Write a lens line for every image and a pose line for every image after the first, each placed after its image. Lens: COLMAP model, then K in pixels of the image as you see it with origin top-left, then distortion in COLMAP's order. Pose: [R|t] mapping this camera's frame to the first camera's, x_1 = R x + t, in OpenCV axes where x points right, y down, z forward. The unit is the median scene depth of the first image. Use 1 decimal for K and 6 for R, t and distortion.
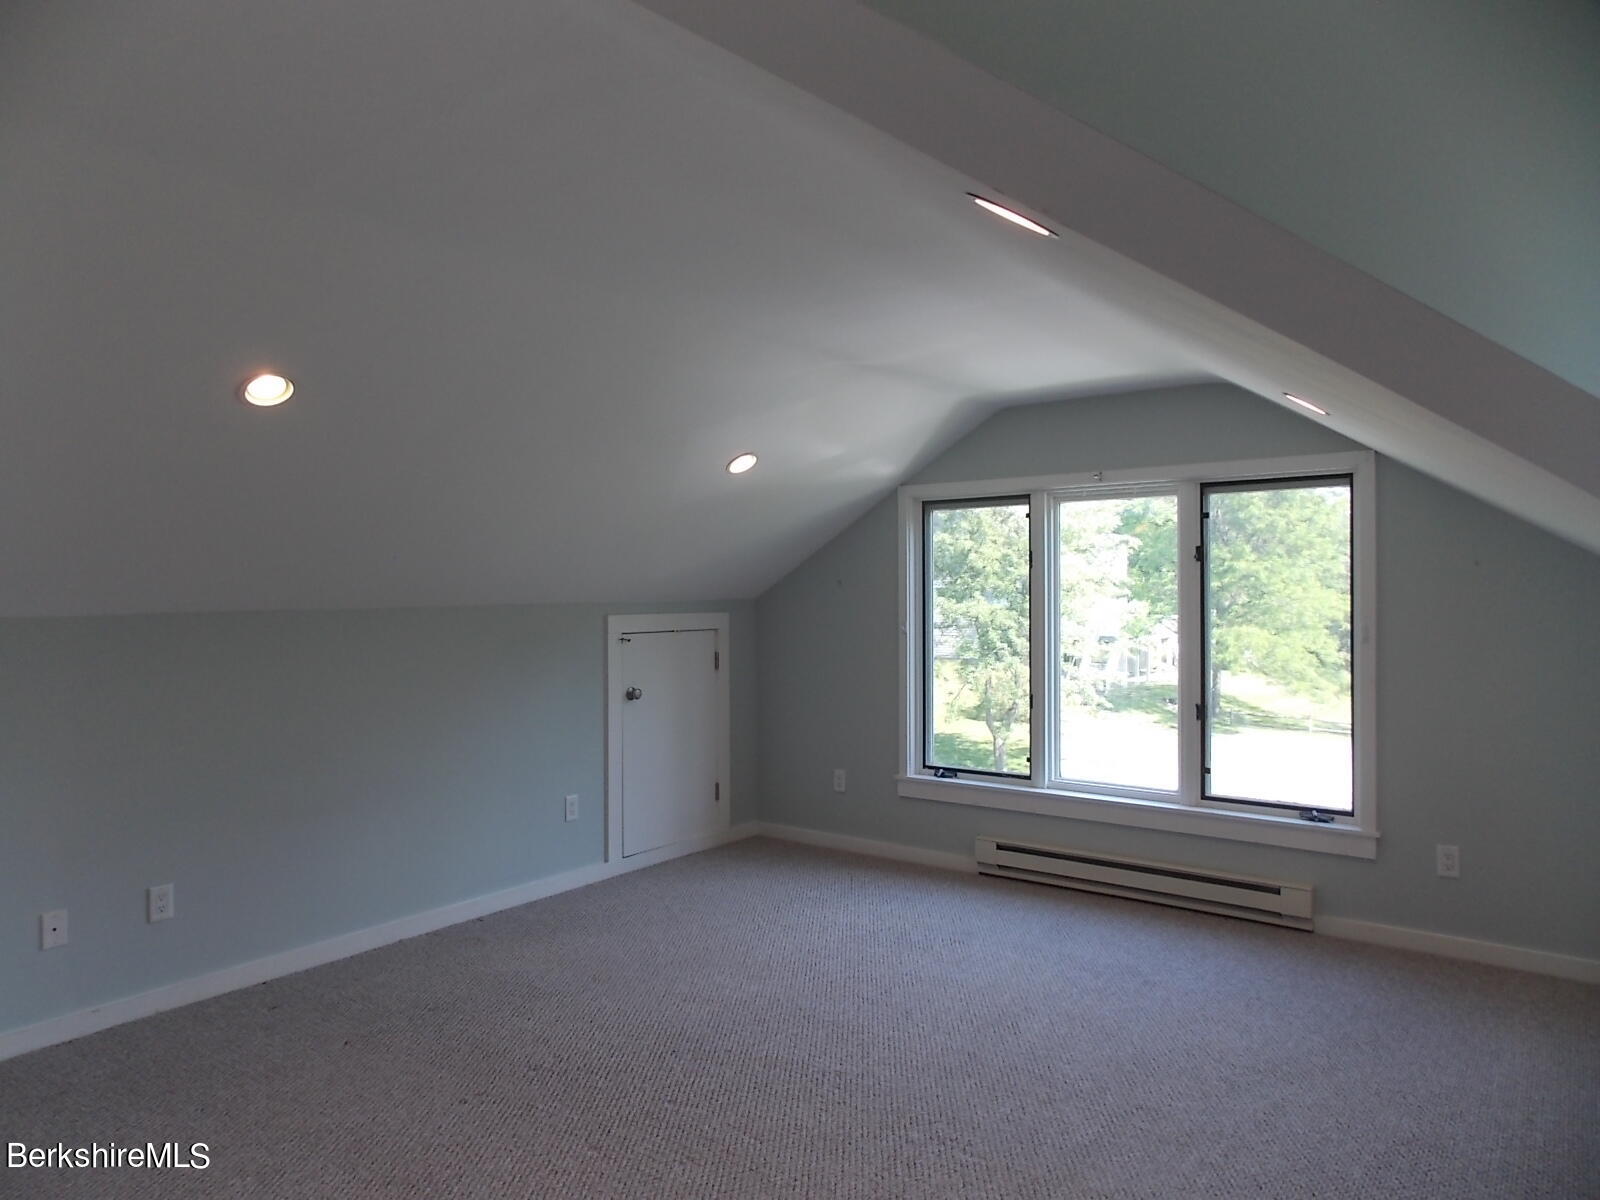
lens RADIAL K [[1051.0, 0, 793.3], [0, 1051.0, 592.7], [0, 0, 1]] dist [0.006211, -0.001247]
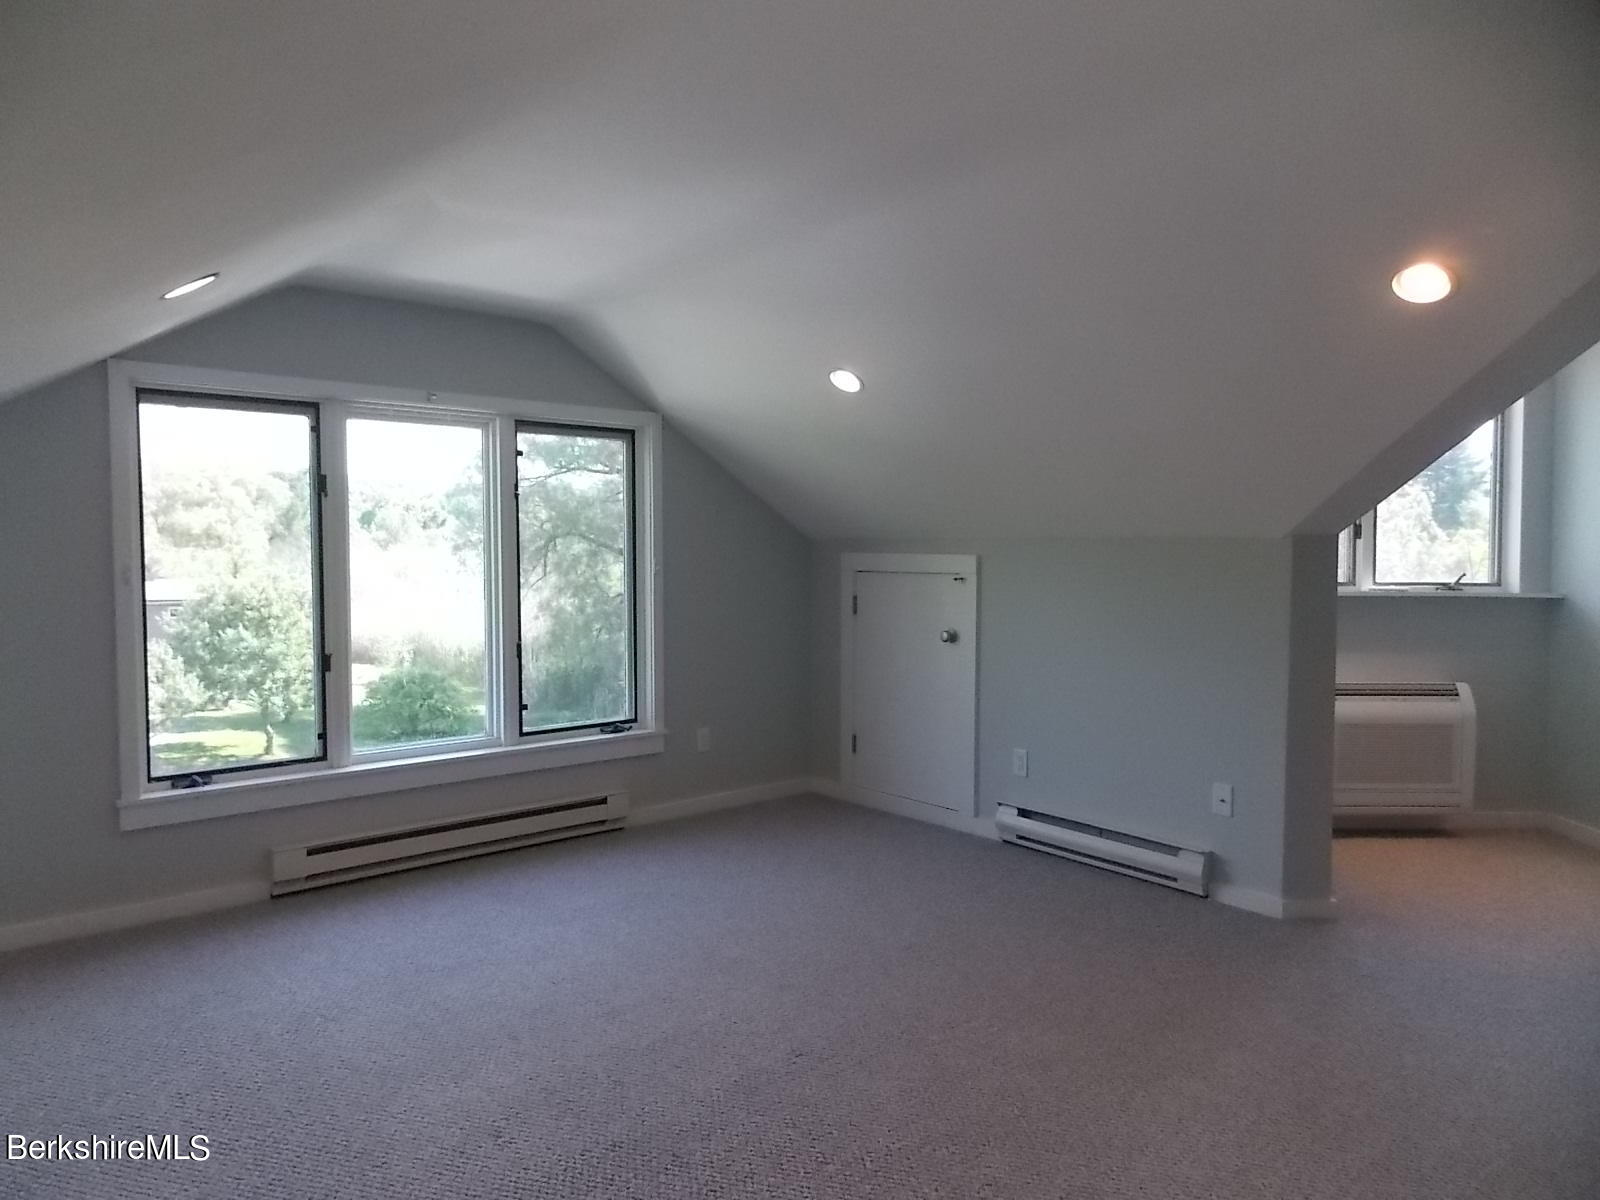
lens RADIAL K [[1051.0, 0, 793.3], [0, 1051.0, 592.7], [0, 0, 1]] dist [0.006211, -0.001247]
pose [[0.213203, -0.034082, 0.976413, -0.530111], [-0.002995, 0.999364, 0.035537, 0.022548], [-0.977003, -0.010501, 0.212966, 0.531887]]
